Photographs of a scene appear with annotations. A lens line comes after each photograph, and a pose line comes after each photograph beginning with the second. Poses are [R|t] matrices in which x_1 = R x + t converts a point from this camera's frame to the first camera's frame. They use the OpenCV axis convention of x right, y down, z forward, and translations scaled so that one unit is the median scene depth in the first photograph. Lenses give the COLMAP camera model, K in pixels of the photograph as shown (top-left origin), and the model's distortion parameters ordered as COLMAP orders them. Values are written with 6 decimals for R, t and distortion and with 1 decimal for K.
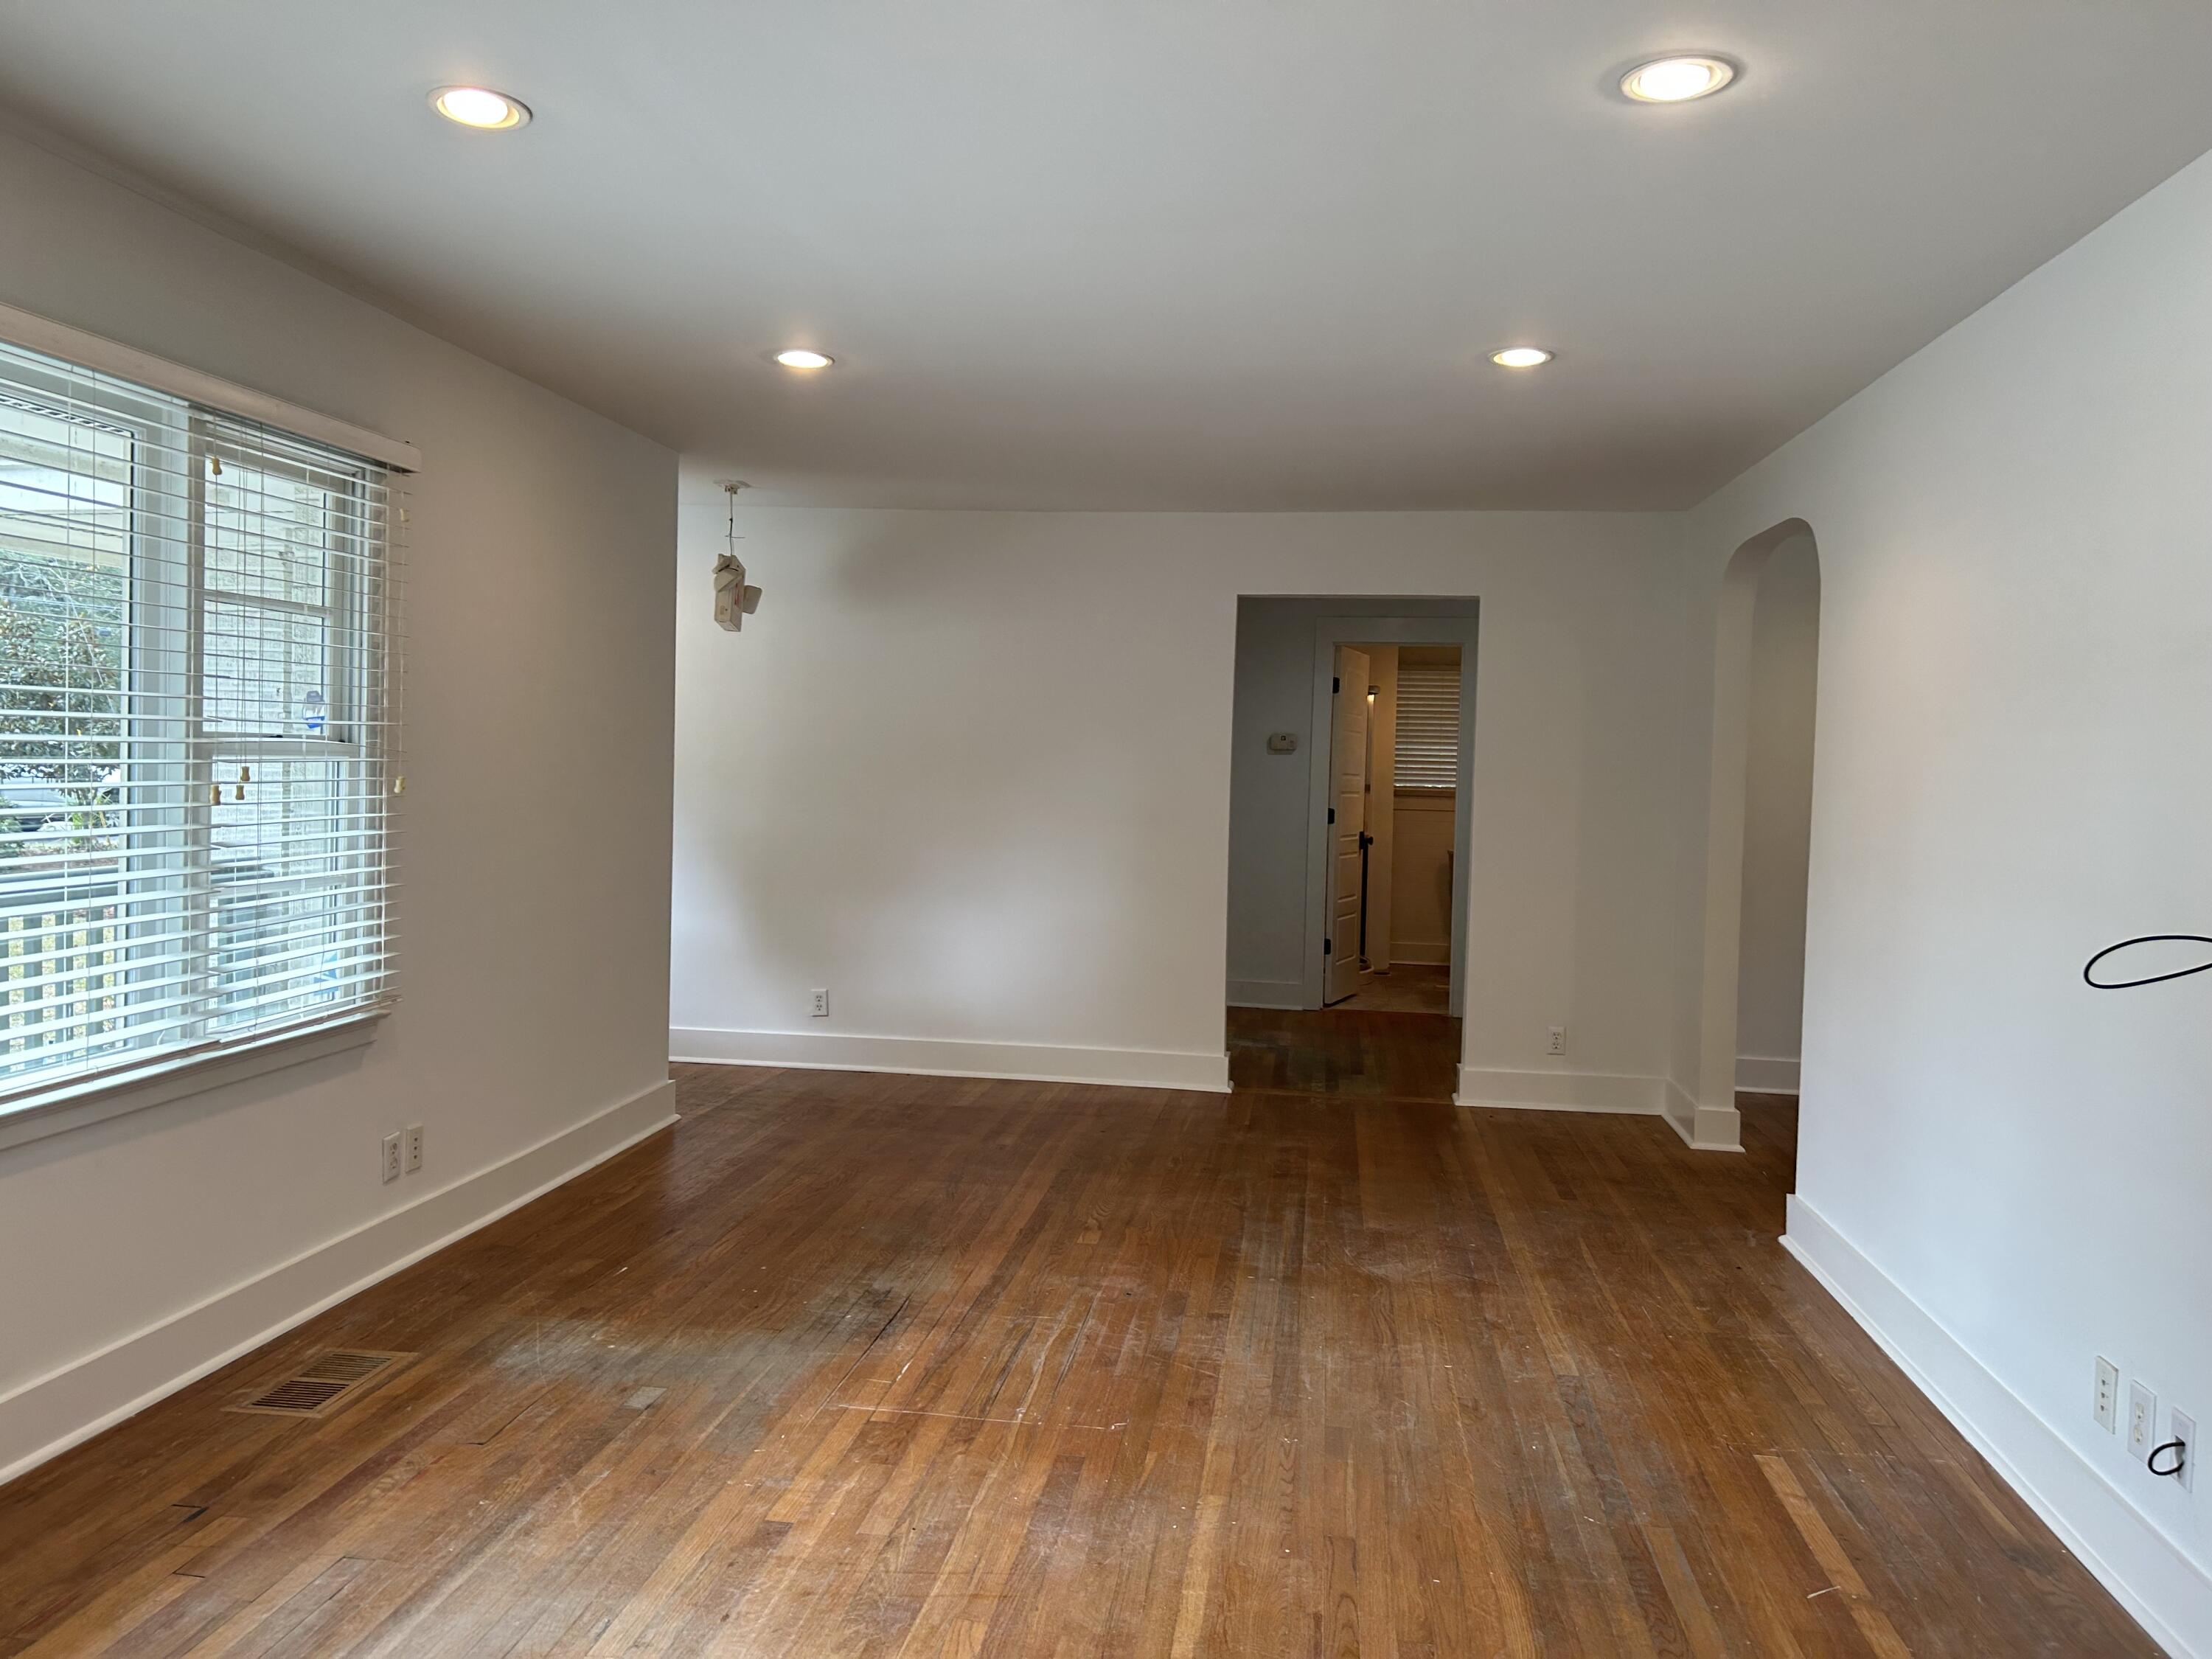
lens RADIAL K [[1665.2, 0, 1061.9], [0, 1665.2, 819.5], [0, 0, 1]] dist [0.041832, -0.040949]
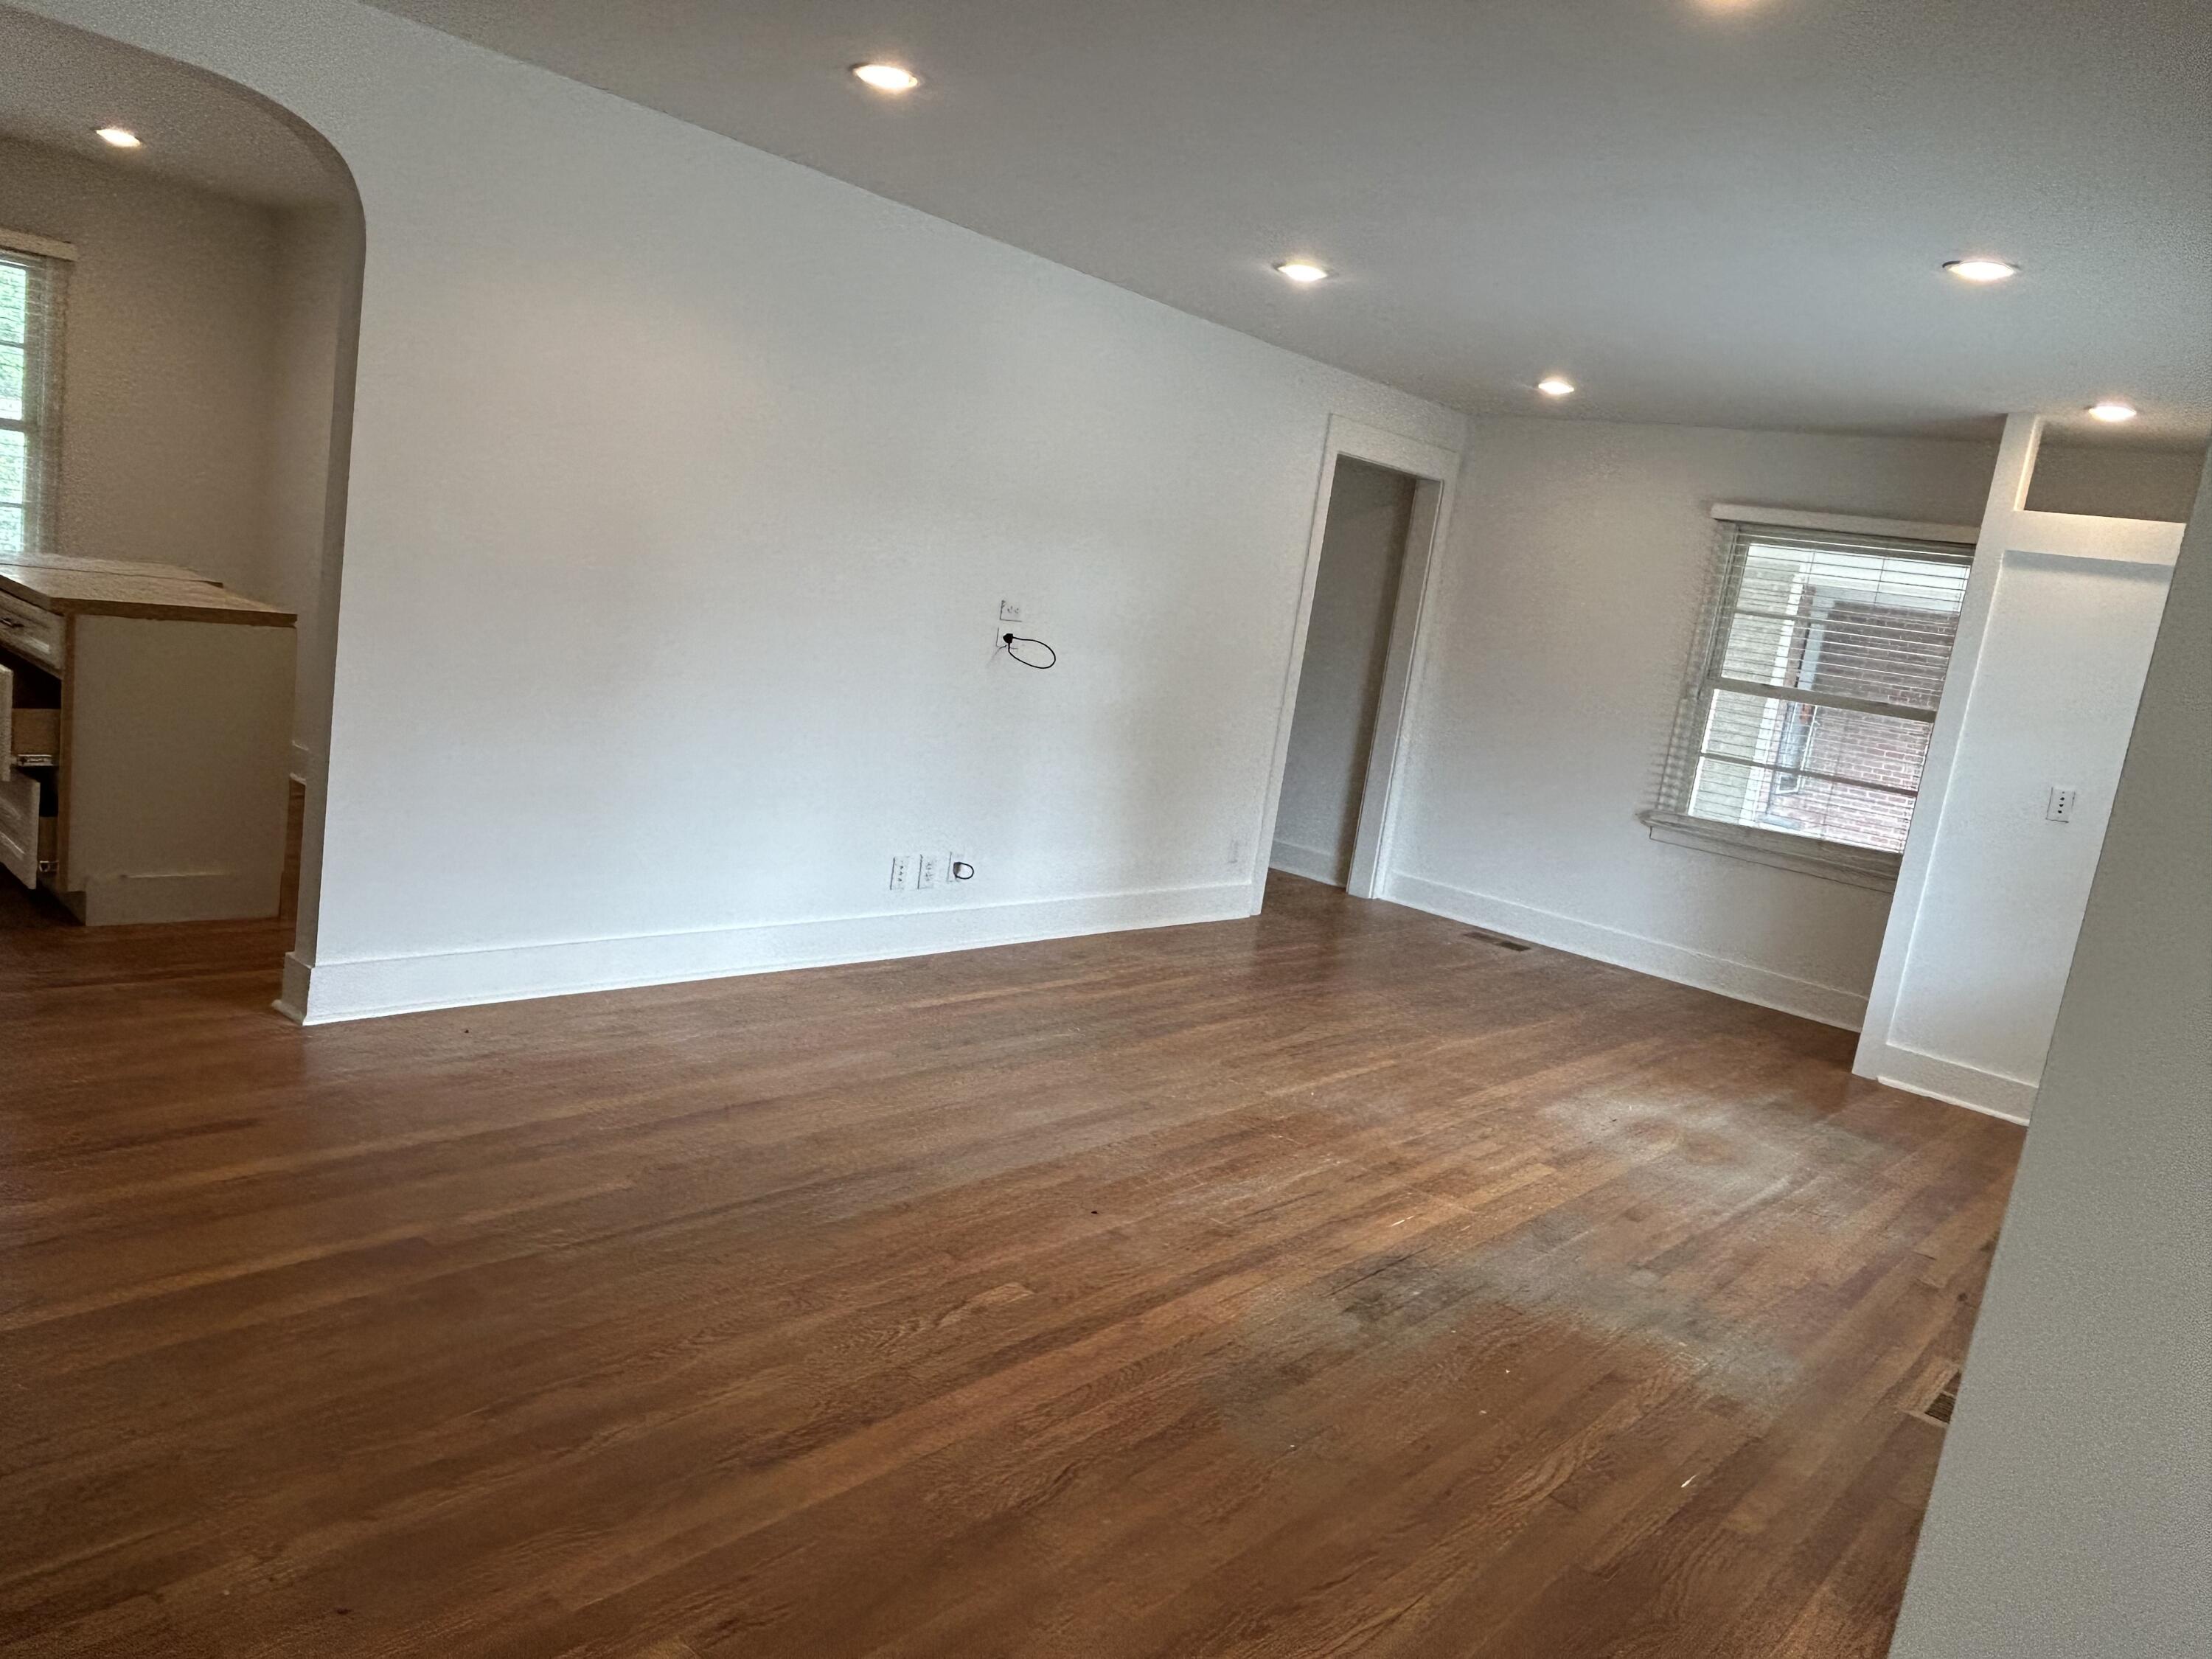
lens RADIAL K [[1596.6, 0, 1099.7], [0, 1596.6, 844.1], [0, 0, 1]] dist [0.012295, -0.030100]
pose [[-0.839495, -0.238461, 0.488247, -0.385765], [-0.152199, 0.965783, 0.209998, -0.093696], [-0.521616, 0.101981, -0.847063, 2.001630]]
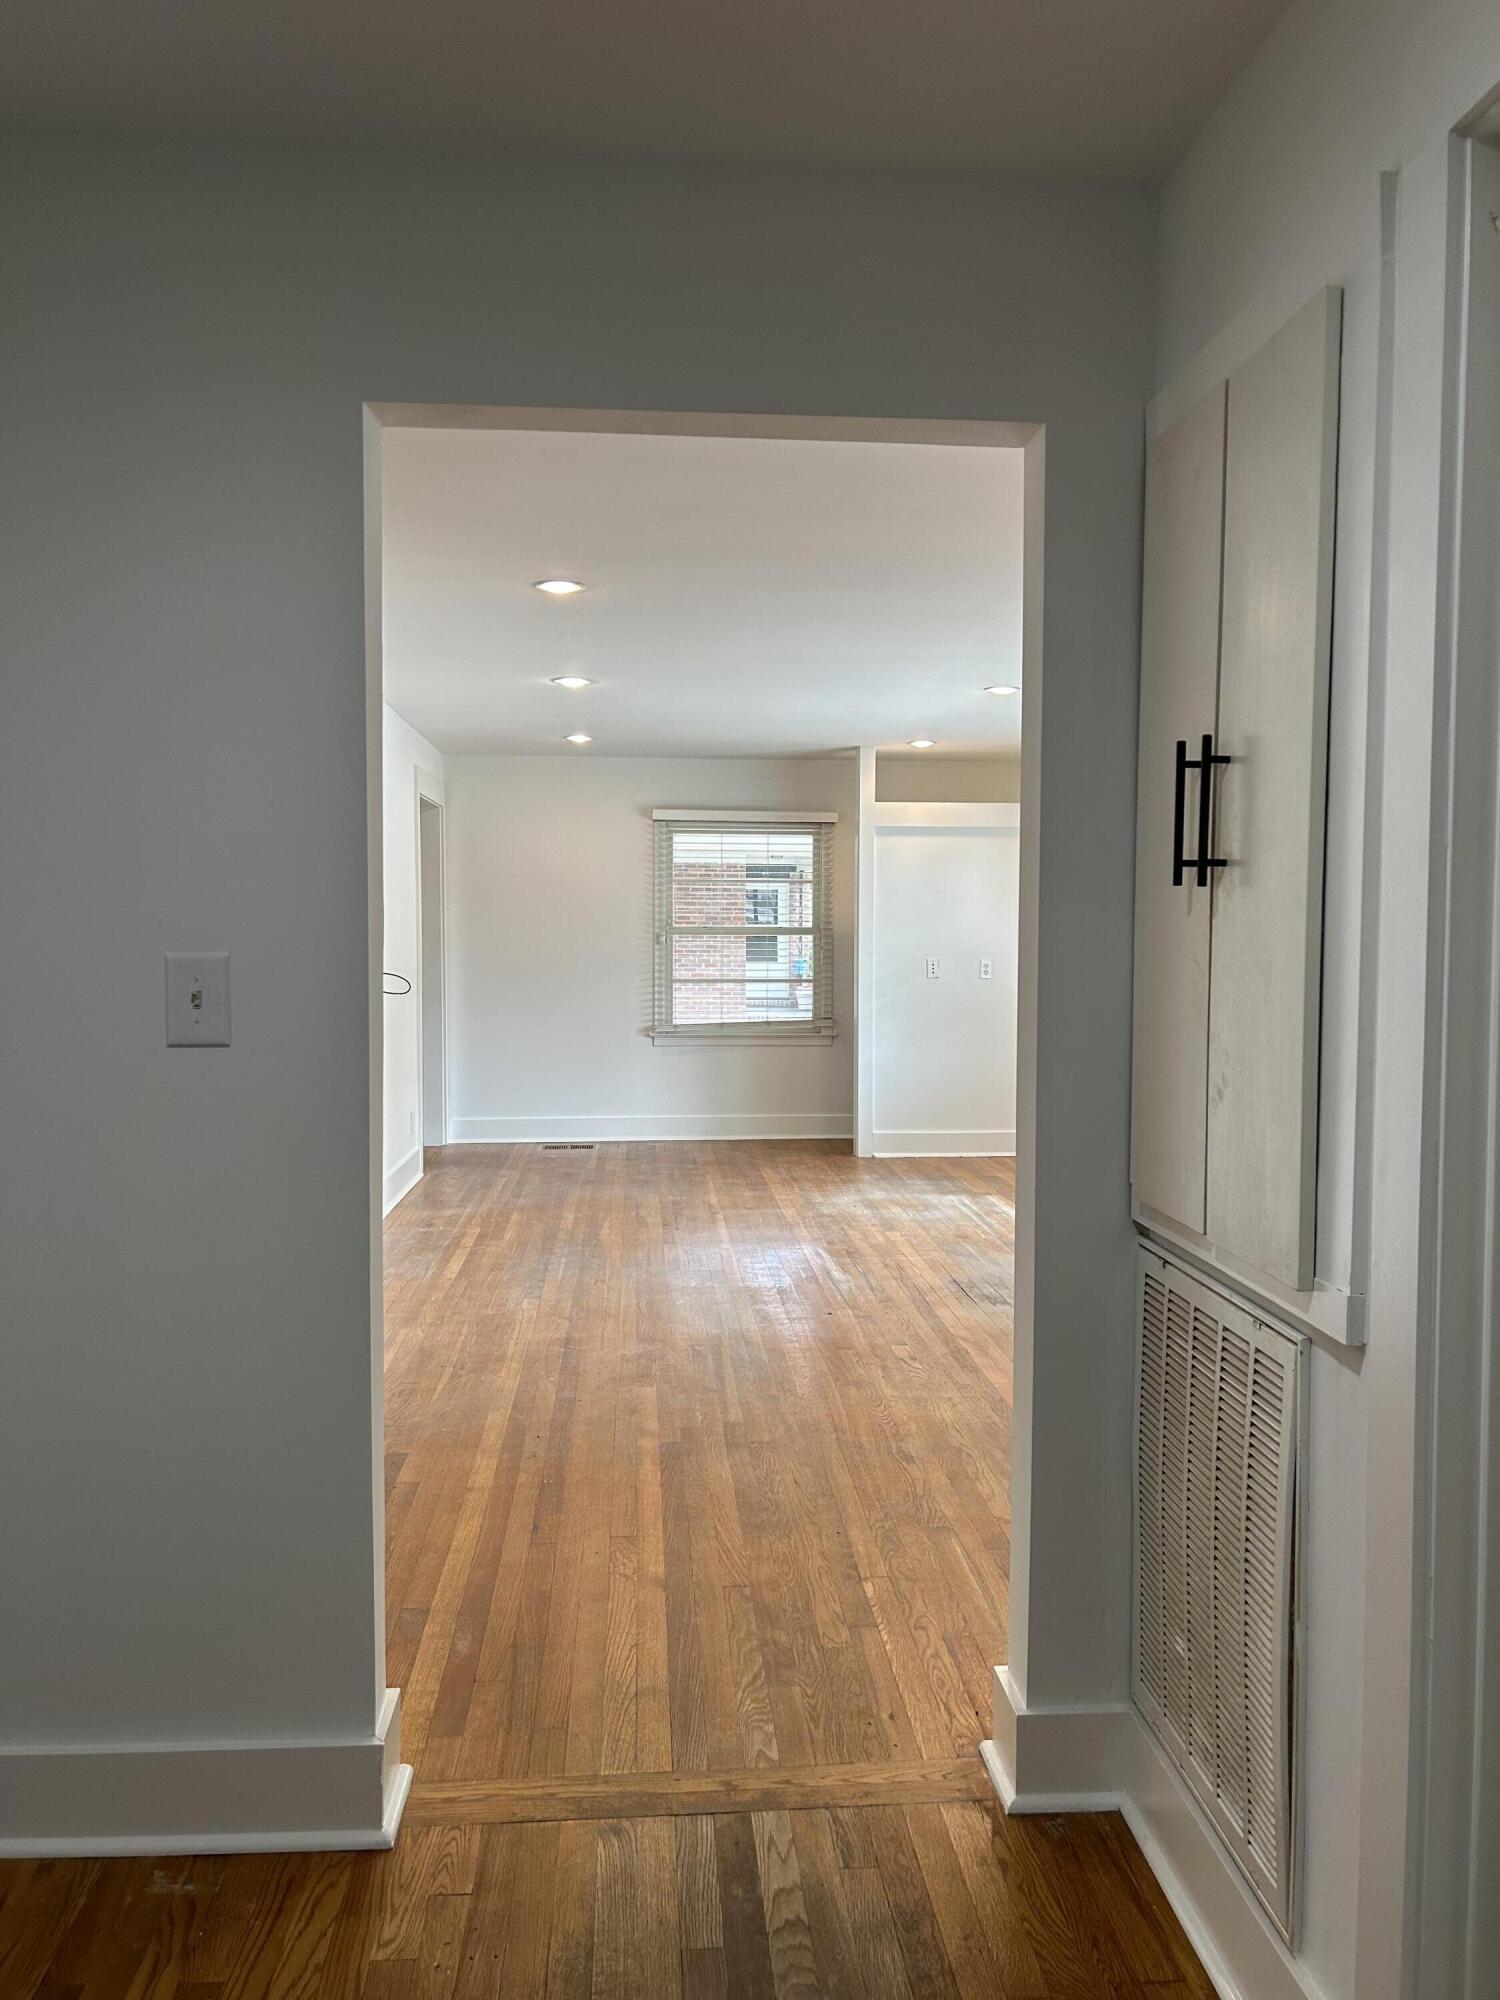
lens RADIAL K [[1495.0, 0, 783.4], [0, 1495.0, 998.2], [0, 0, 1]] dist [0.062303, -0.088038]
pose [[-0.966706, -0.021188, -0.255012, 0.463535], [-0.040521, 0.996667, 0.070798, -0.064669], [0.252662, 0.078774, -0.964343, 2.536395]]
